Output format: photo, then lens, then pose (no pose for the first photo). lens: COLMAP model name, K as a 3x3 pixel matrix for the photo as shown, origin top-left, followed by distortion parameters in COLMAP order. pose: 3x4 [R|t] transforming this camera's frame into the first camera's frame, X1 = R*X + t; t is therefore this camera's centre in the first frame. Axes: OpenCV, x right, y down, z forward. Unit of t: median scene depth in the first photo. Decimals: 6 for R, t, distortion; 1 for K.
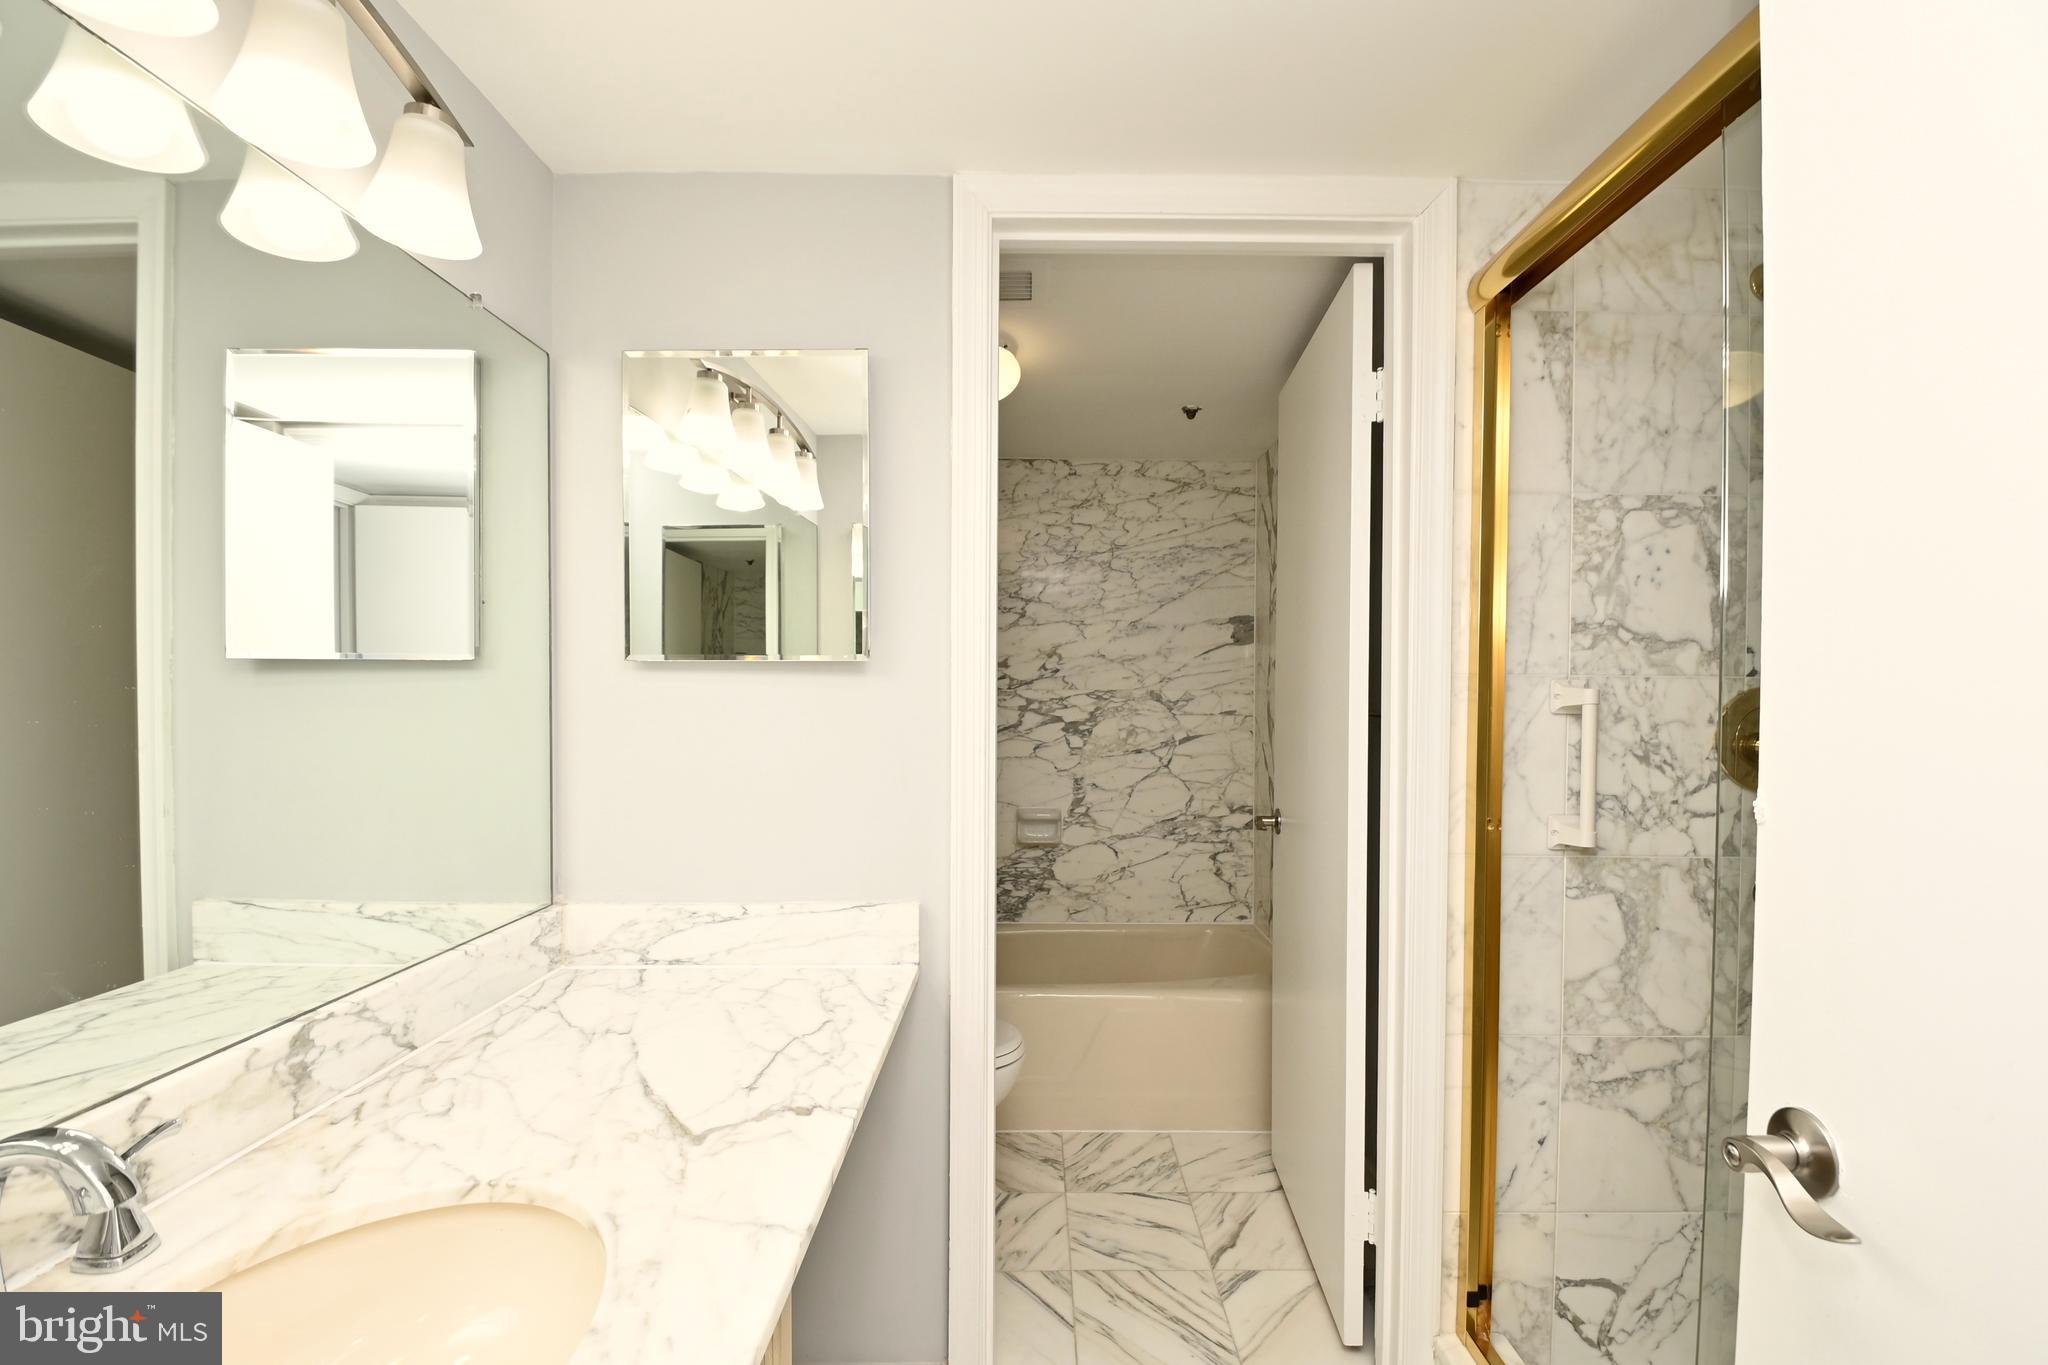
lens RADIAL K [[906.2, 0, 1095.8], [0, 906.2, 696.6], [0, 0, 1]] dist [0.007923, -0.014906]
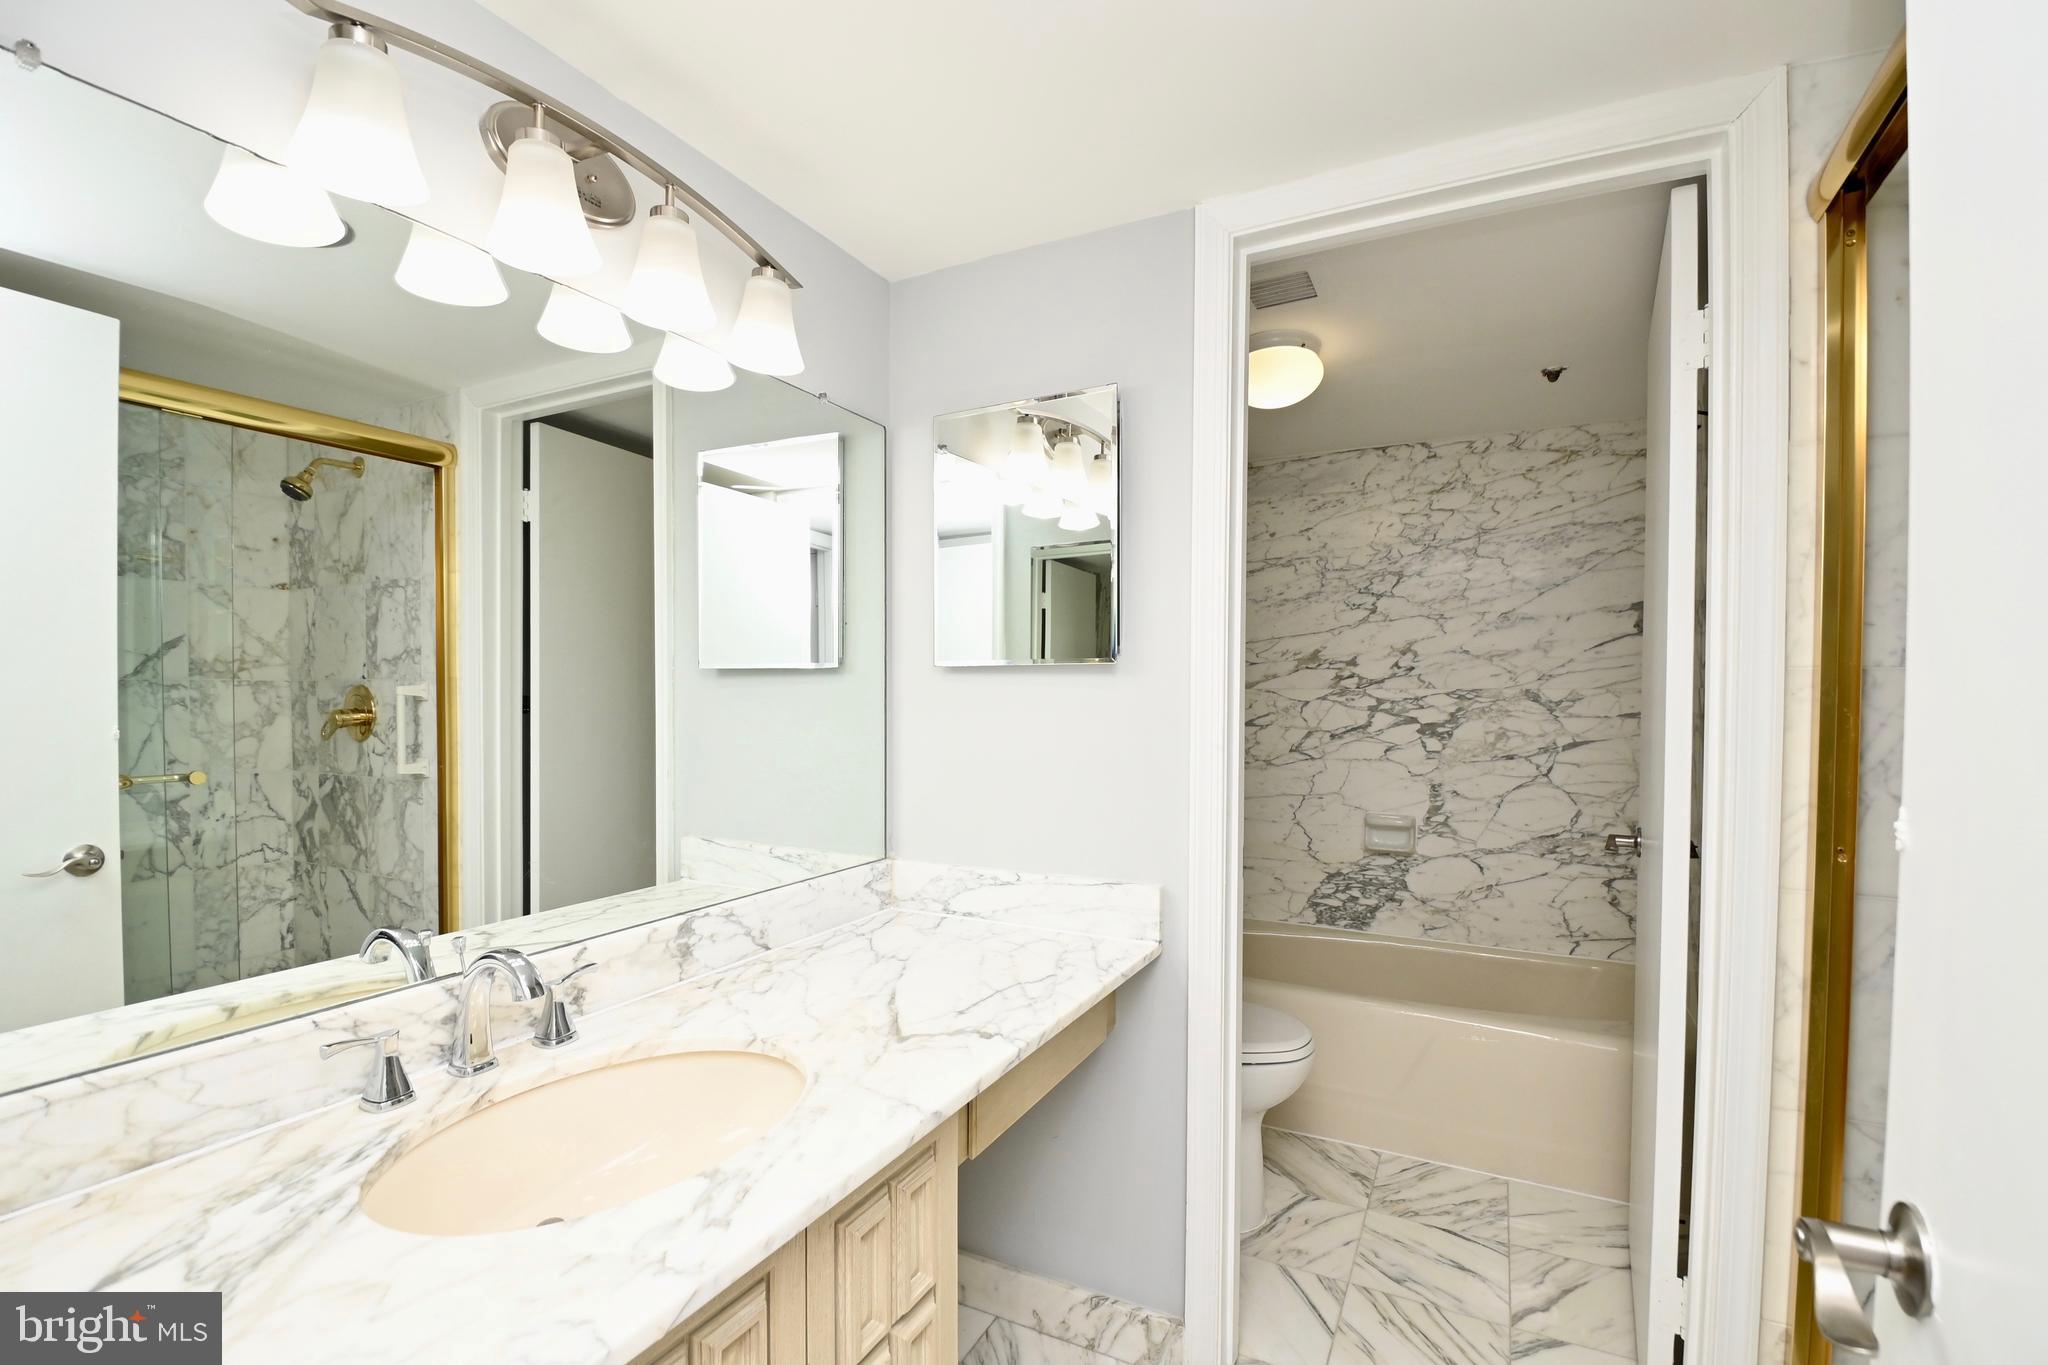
lens RADIAL K [[906.2, 0, 1047.7], [0, 906.2, 692.3], [0, 0, 1]] dist [0.007923, -0.014906]
pose [[0.889296, -0.000867, -0.457331, 0.154865], [-0.001123, 0.999991, -0.004080, 0.000687], [0.457331, 0.004142, 0.889287, -0.023318]]
